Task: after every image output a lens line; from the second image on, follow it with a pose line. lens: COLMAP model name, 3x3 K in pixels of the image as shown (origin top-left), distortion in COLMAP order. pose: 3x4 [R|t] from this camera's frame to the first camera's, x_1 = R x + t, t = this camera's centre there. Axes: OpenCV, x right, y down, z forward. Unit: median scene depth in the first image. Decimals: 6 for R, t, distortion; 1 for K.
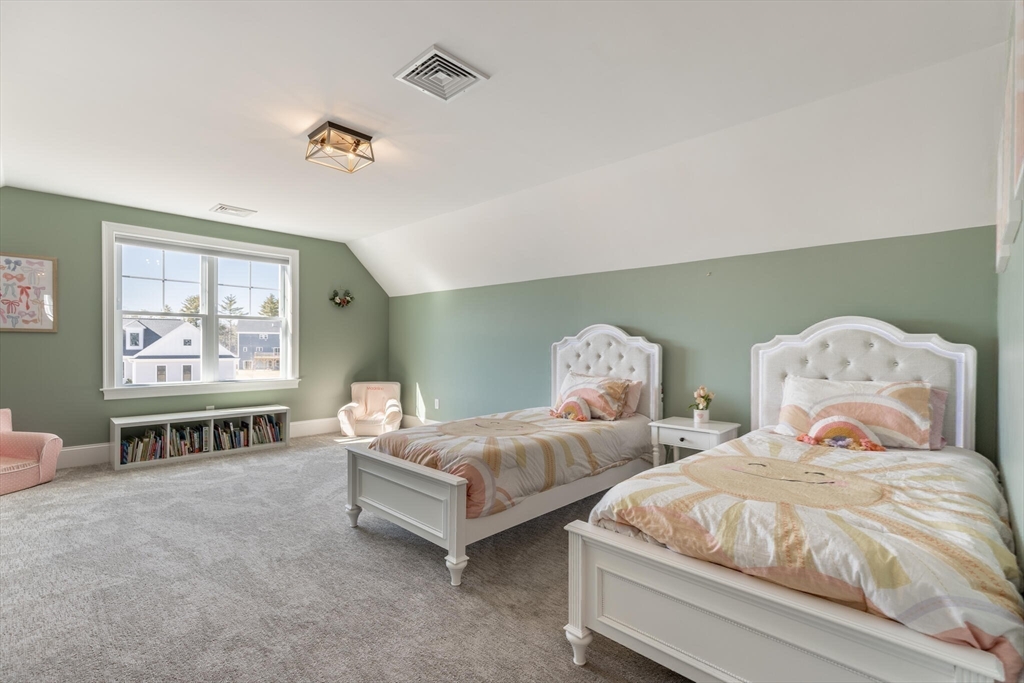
lens RADIAL K [[466.1, 0, 518.4], [0, 466.1, 342.8], [0, 0, 1]] dist [0.002994, -0.000178]
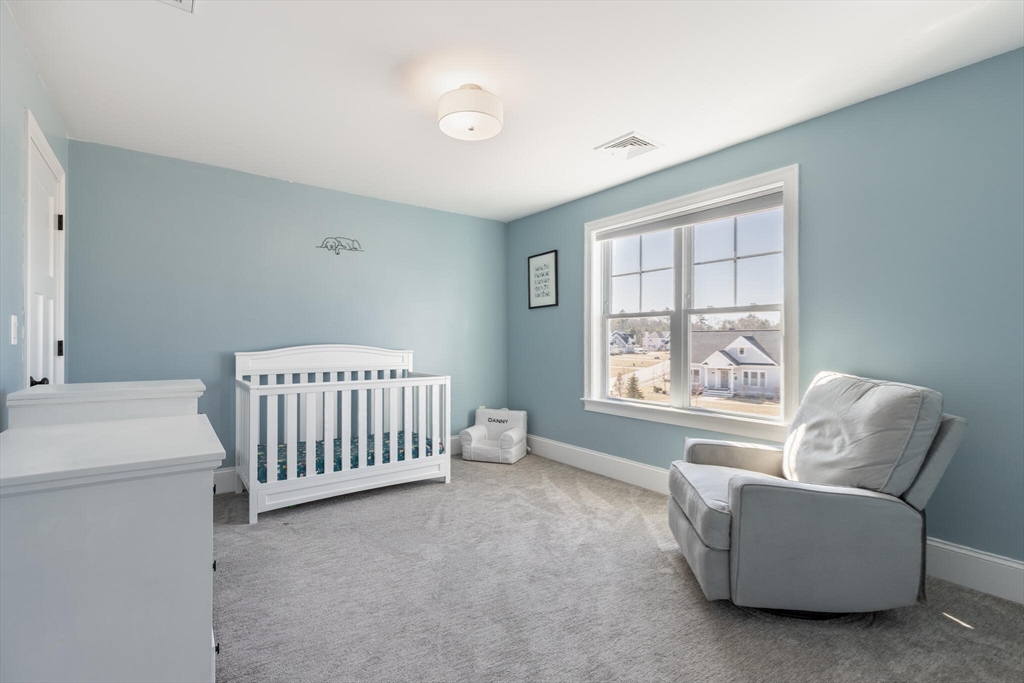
lens RADIAL K [[473.5, 0, 524.7], [0, 473.5, 336.6], [0, 0, 1]] dist [0.003722, 0.000264]
pose [[-0.169109, -0.014284, -0.985494, 0.074185], [0.003804, 0.999878, -0.015146, -0.011602], [0.985590, -0.006310, -0.169034, 0.888173]]
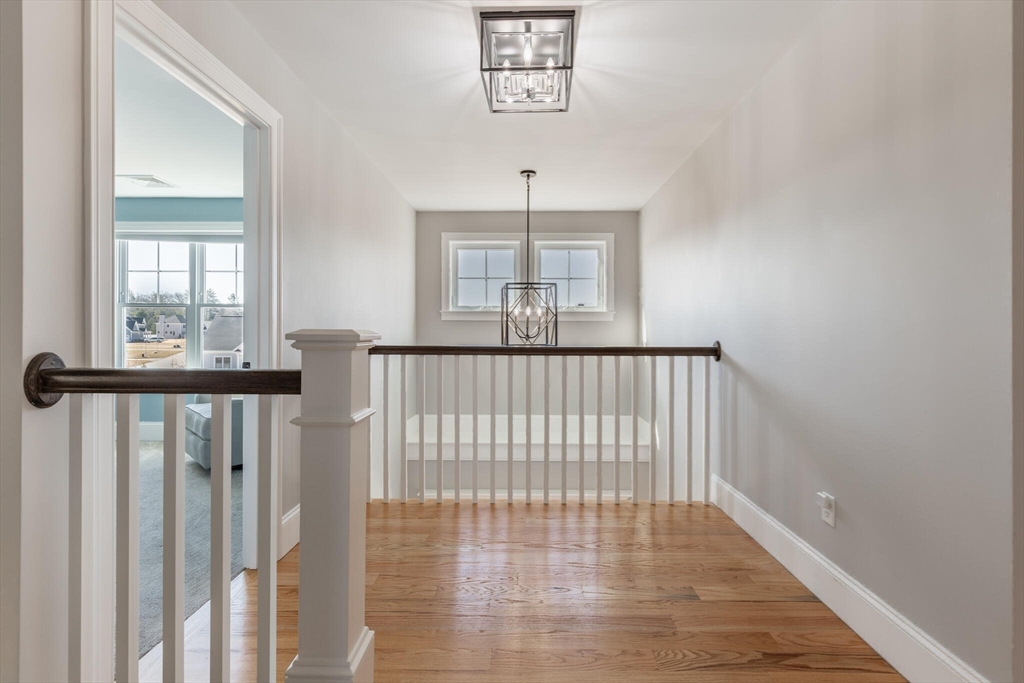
lens RADIAL K [[470.2, 0, 516.1], [0, 470.2, 333.2], [0, 0, 1]] dist [0.003025, 0.000402]
pose [[0.663923, 0.006318, -0.747774, 0.481730], [0.001249, 0.999954, 0.009558, -0.009531], [0.747800, -0.007280, 0.663884, 0.851732]]
